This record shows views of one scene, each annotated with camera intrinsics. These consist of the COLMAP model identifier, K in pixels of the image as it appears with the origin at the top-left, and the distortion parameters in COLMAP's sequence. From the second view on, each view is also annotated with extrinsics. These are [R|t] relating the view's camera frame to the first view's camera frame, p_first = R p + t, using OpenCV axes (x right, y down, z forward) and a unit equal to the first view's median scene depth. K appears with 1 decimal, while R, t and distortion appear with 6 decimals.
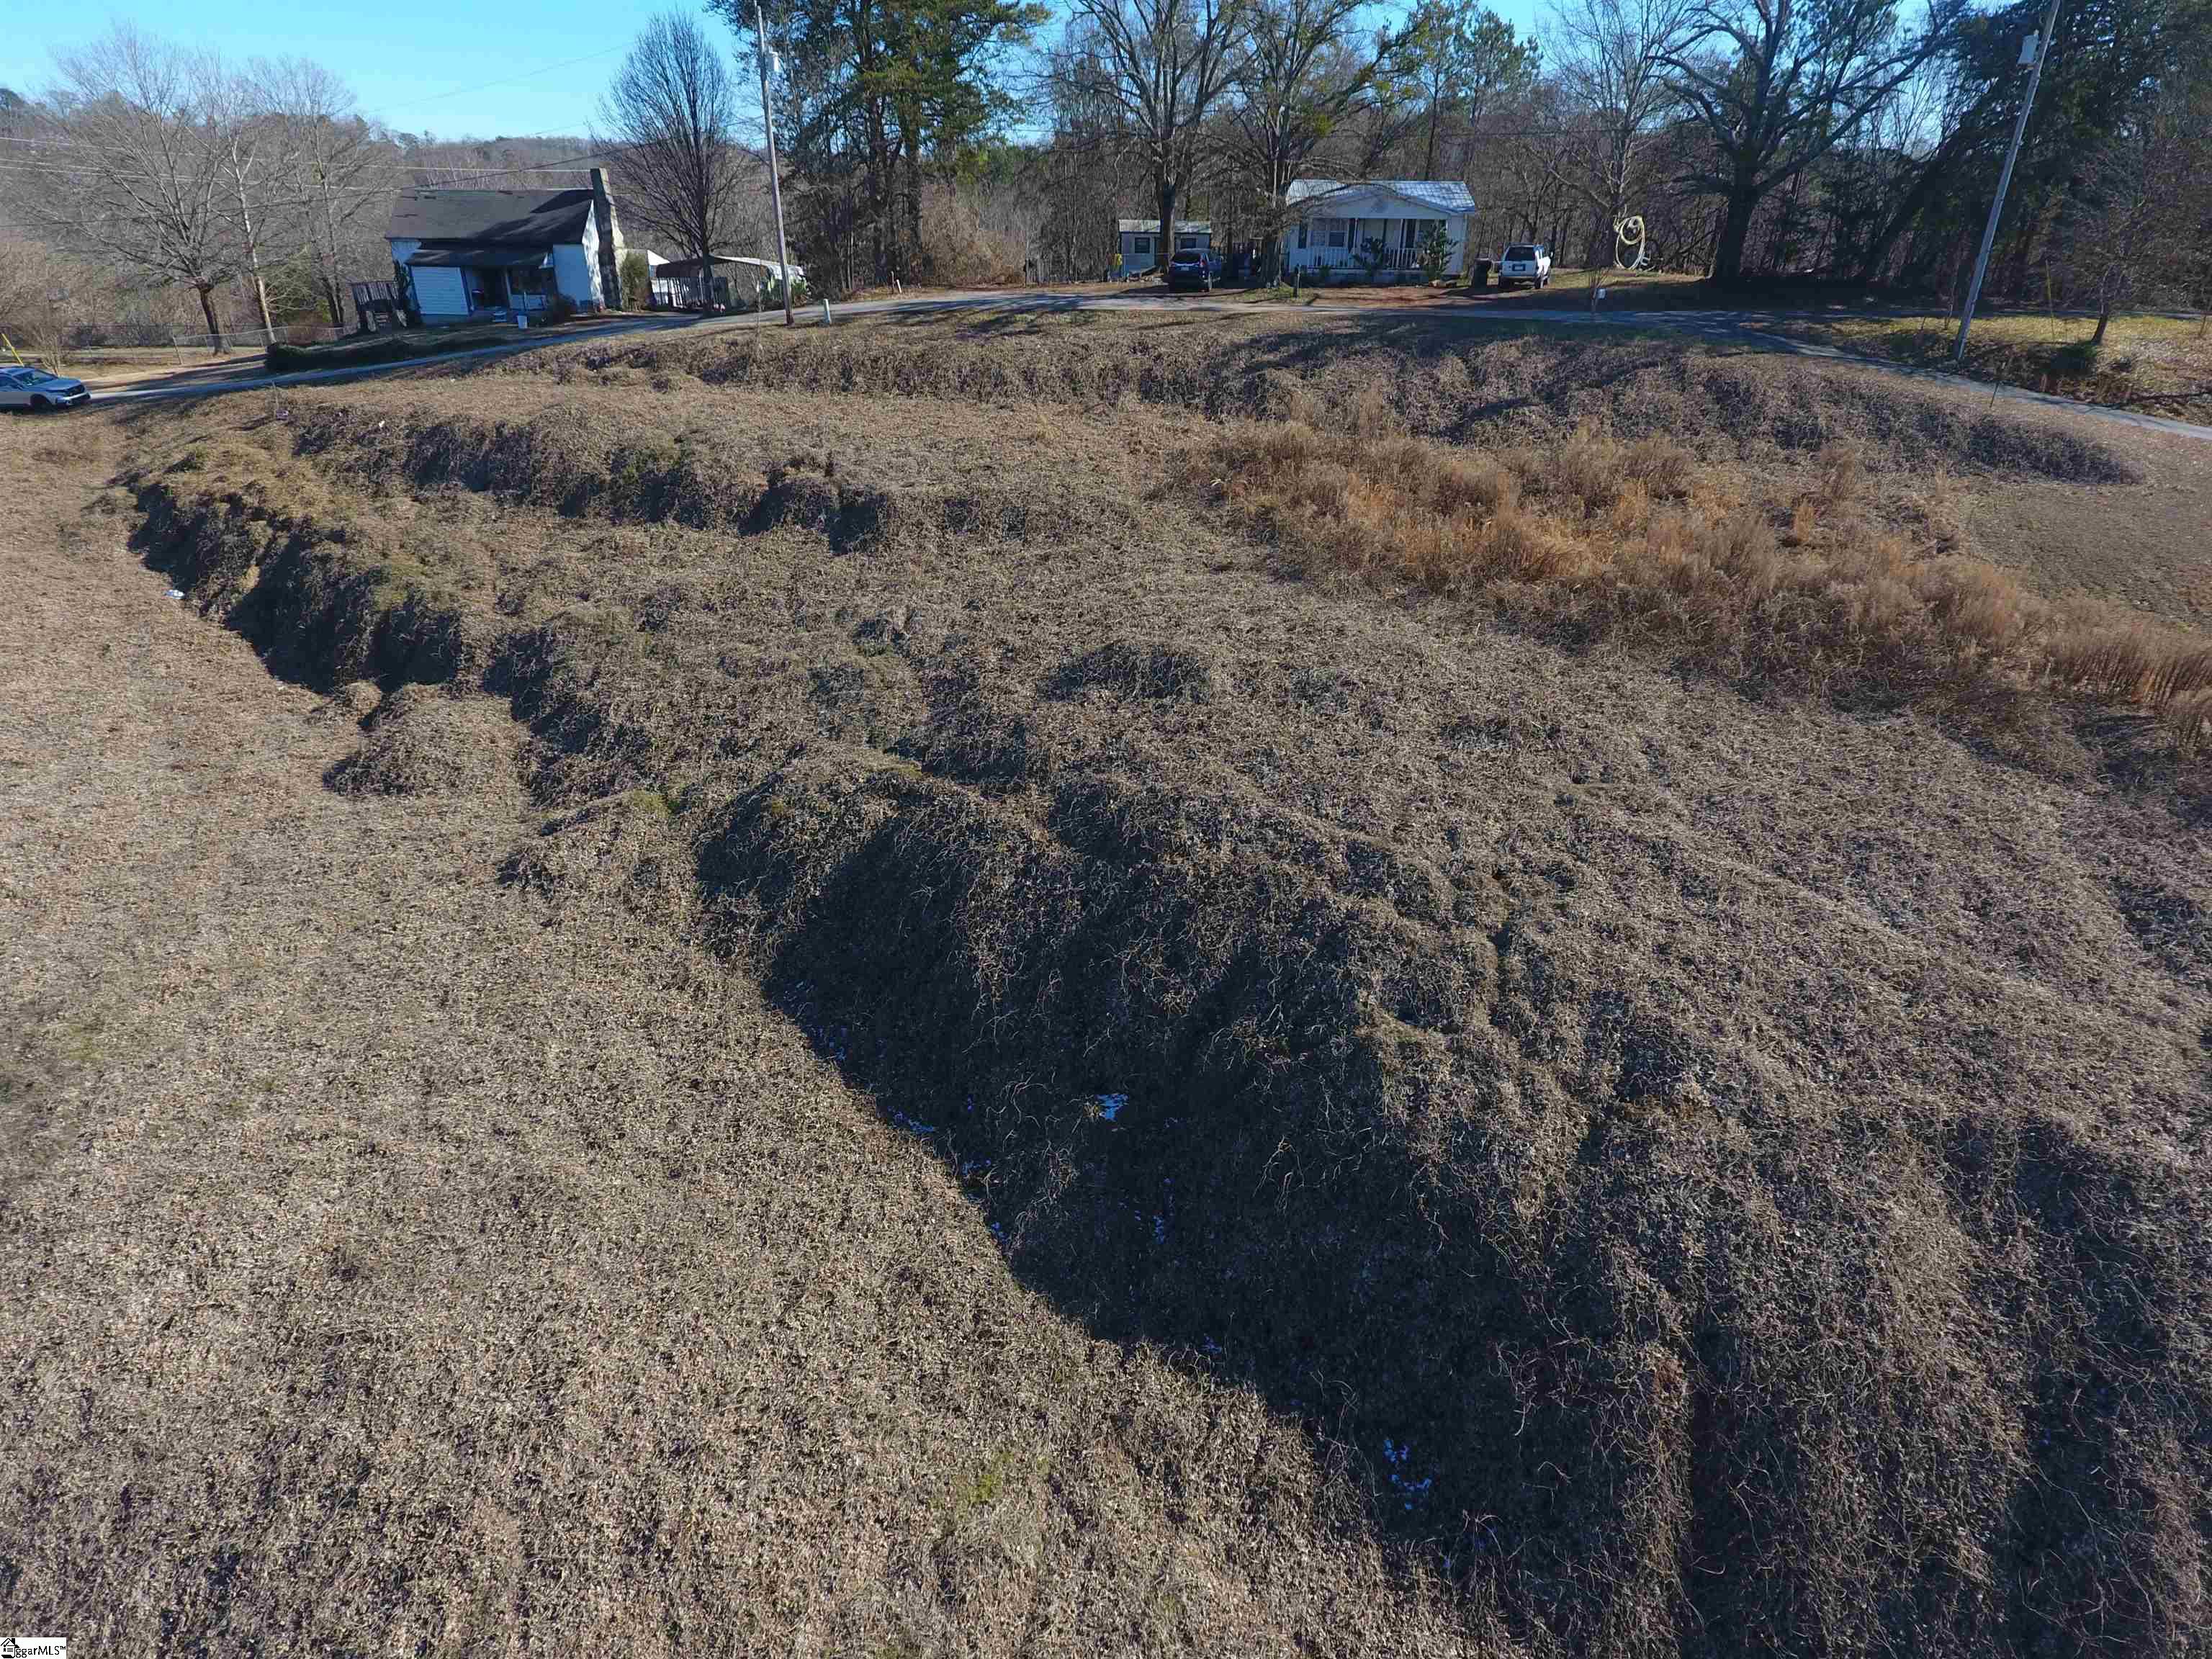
lens RADIAL K [[1296.5, 0, 1121.3], [0, 1296.5, 832.5], [0, 0, 1]] dist [-0.001977, -0.000496]
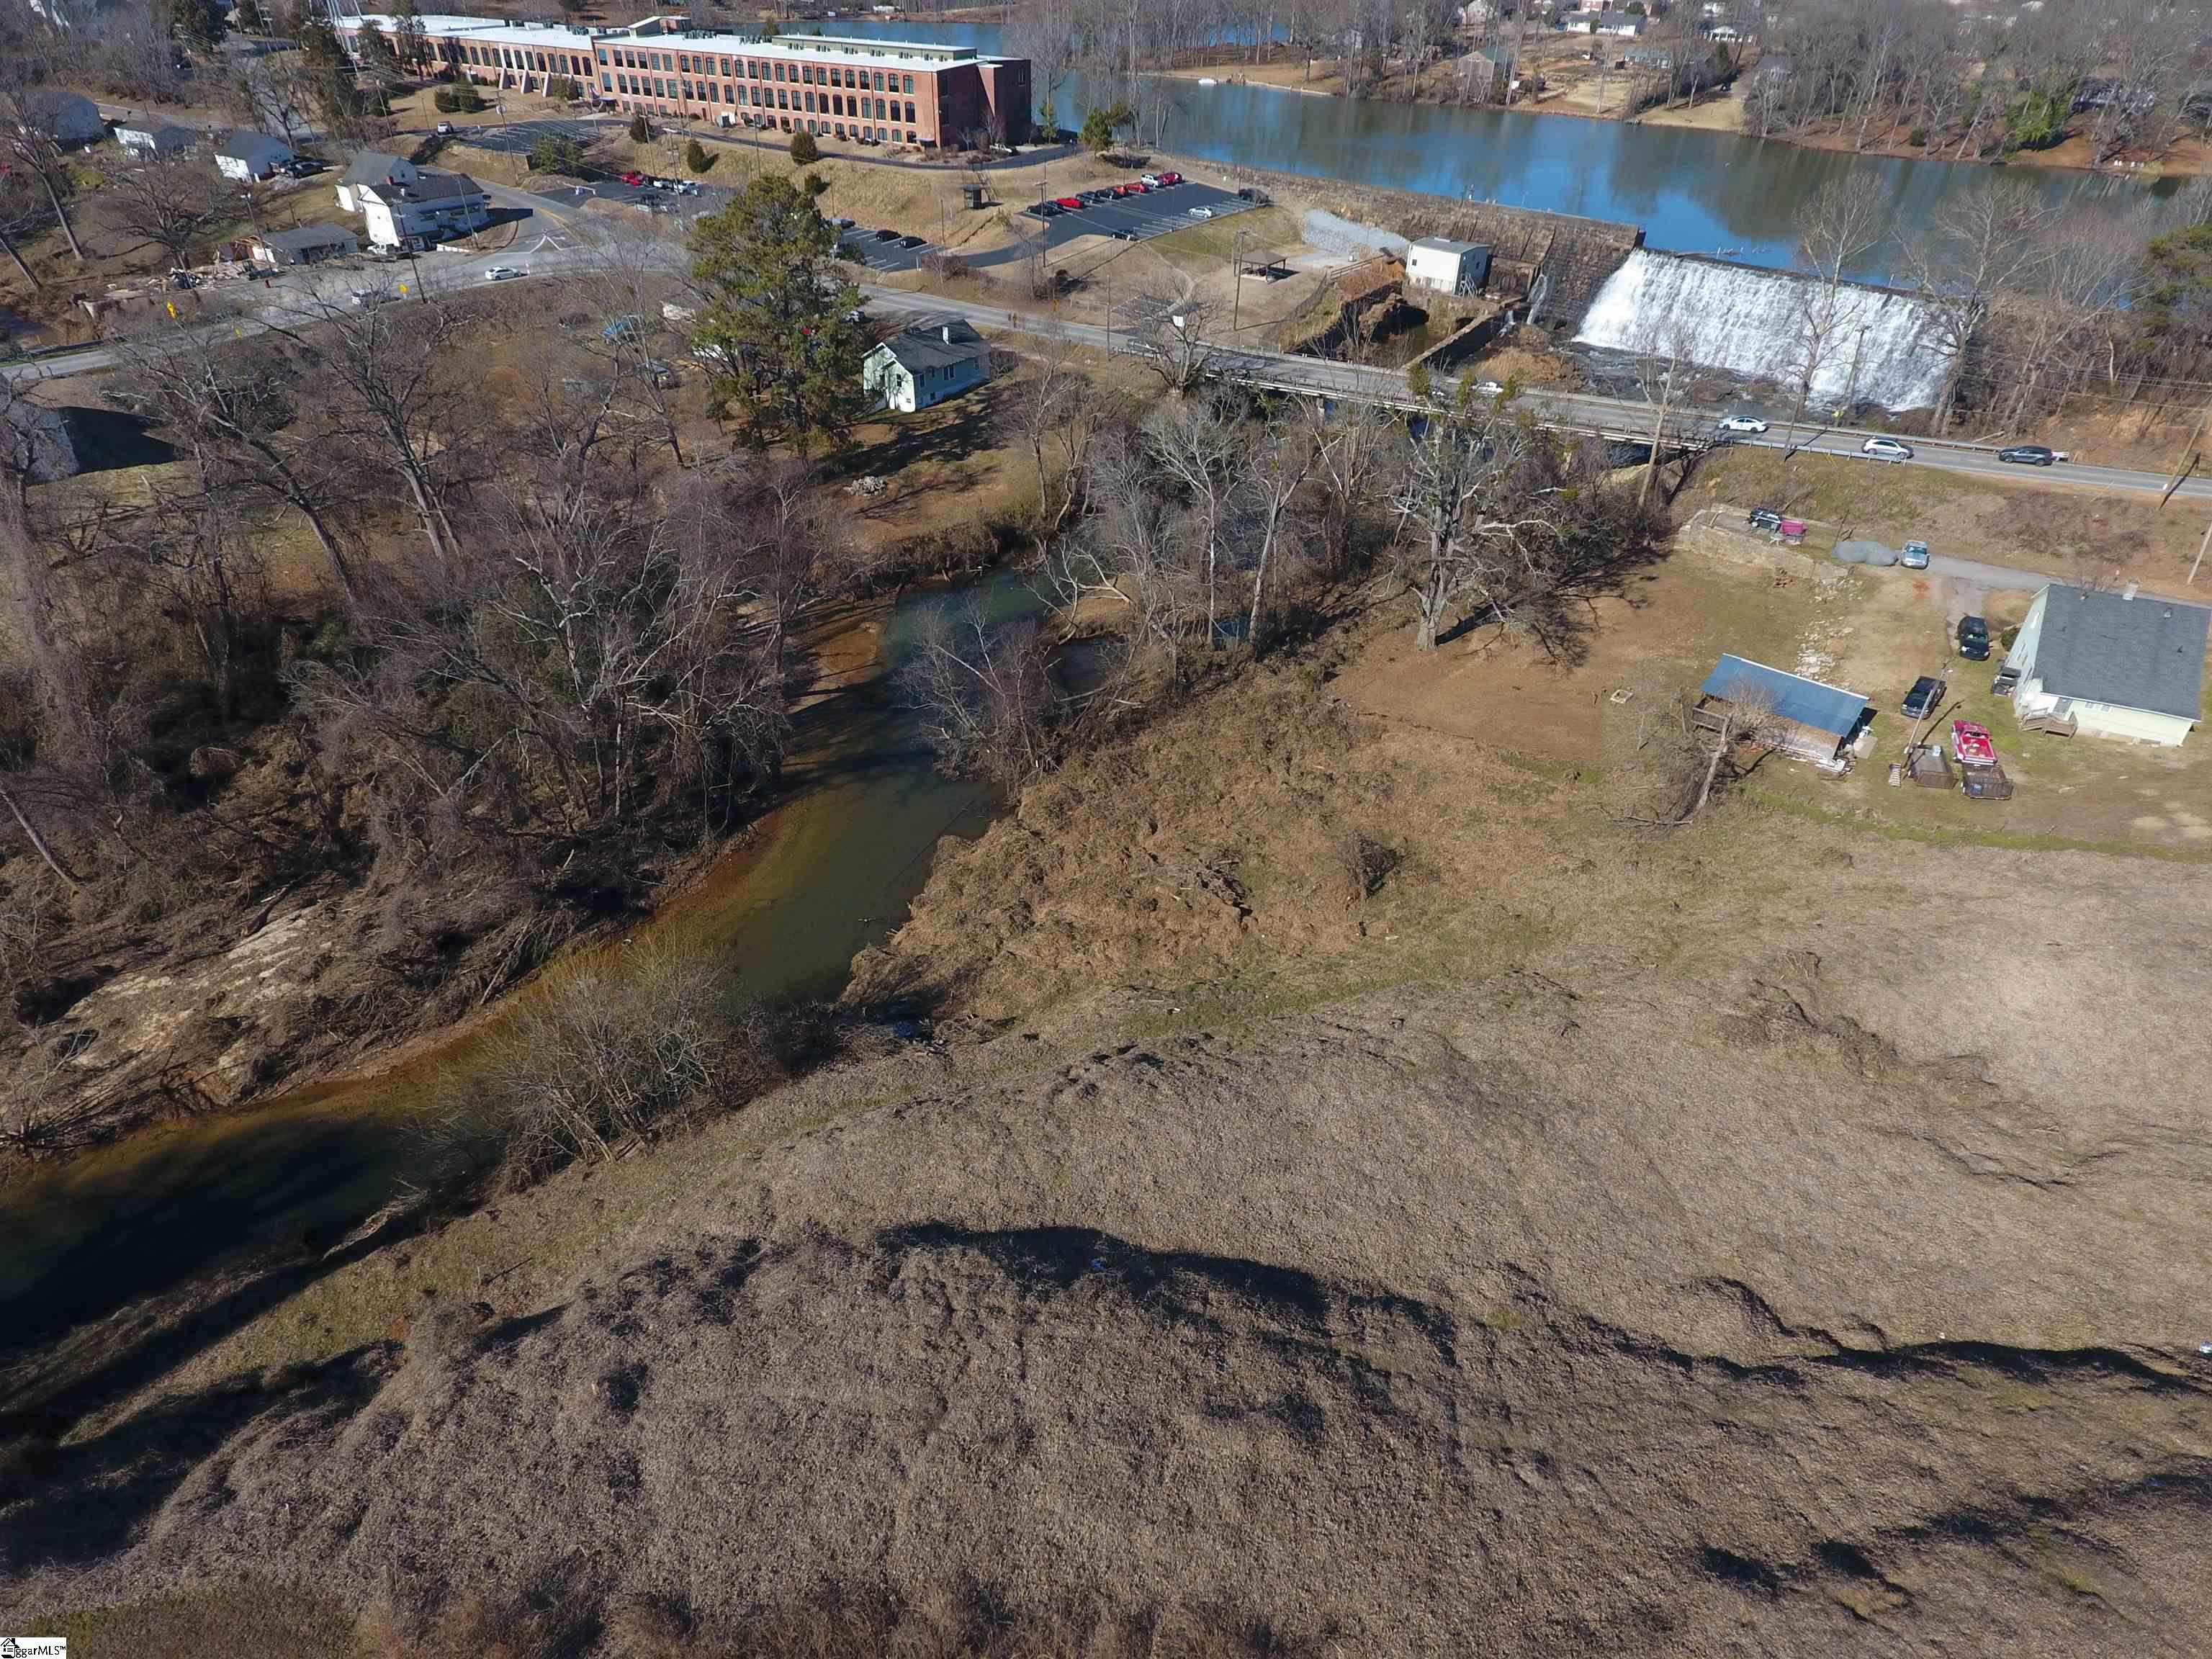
lens RADIAL K [[1296.5, 0, 1121.7], [0, 1296.5, 829.6], [0, 0, 1]] dist [-0.001977, -0.000496]
pose [[-0.843291, 0.276836, -0.460676, 0.479182], [-0.270713, 0.521682, 0.809051, -1.233106], [0.464301, 0.806976, -0.364986, 0.751036]]
